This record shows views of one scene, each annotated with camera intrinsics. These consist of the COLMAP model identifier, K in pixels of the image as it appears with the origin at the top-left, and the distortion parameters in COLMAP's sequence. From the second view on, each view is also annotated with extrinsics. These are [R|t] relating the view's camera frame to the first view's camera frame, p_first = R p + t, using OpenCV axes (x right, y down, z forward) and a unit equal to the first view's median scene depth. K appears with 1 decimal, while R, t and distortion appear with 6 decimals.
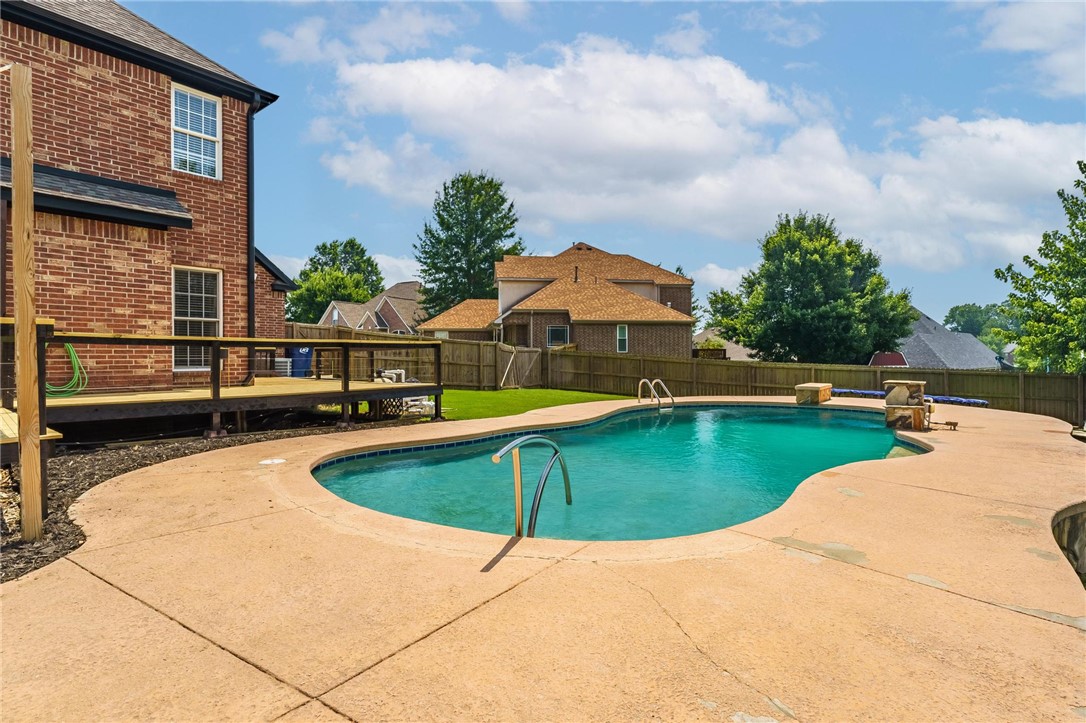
lens RADIAL K [[534.5, 0, 549.1], [0, 534.5, 357.1], [0, 0, 1]] dist [-0.003918, -0.000531]
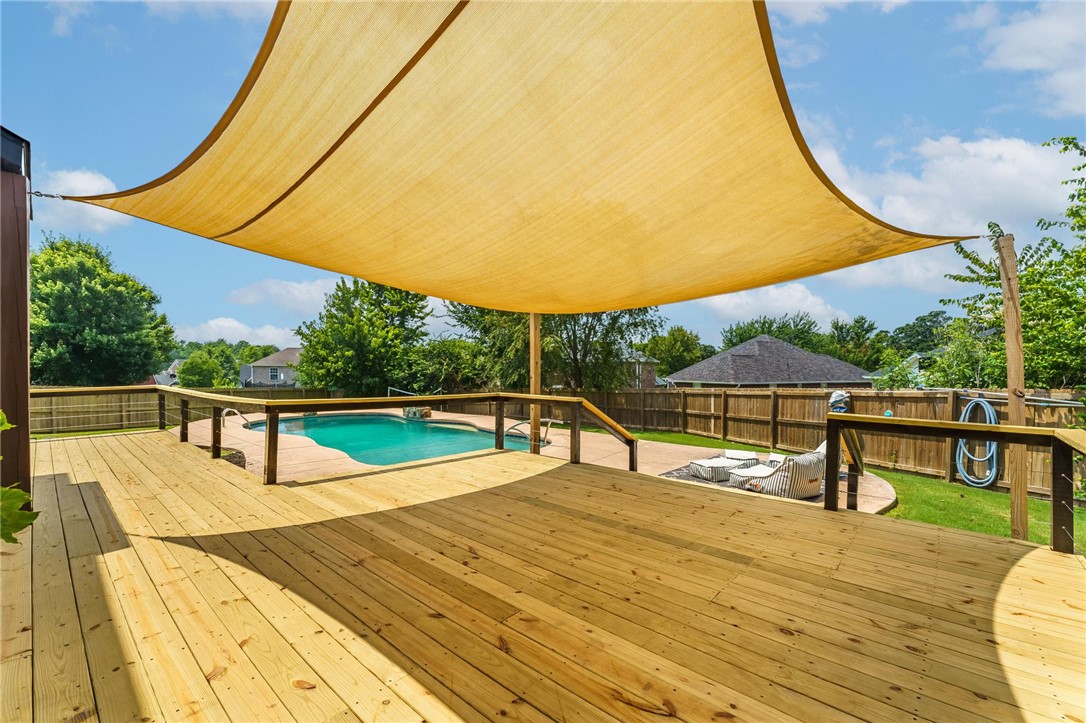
lens RADIAL K [[436.3, 0, 542.8], [0, 436.3, 373.2], [0, 0, 1]] dist [0.004816, -0.000080]
pose [[0.058815, -0.005651, 0.998253, -0.351914], [-0.003720, 0.999976, 0.005880, -0.022650], [-0.998262, -0.004060, 0.058793, 0.079734]]
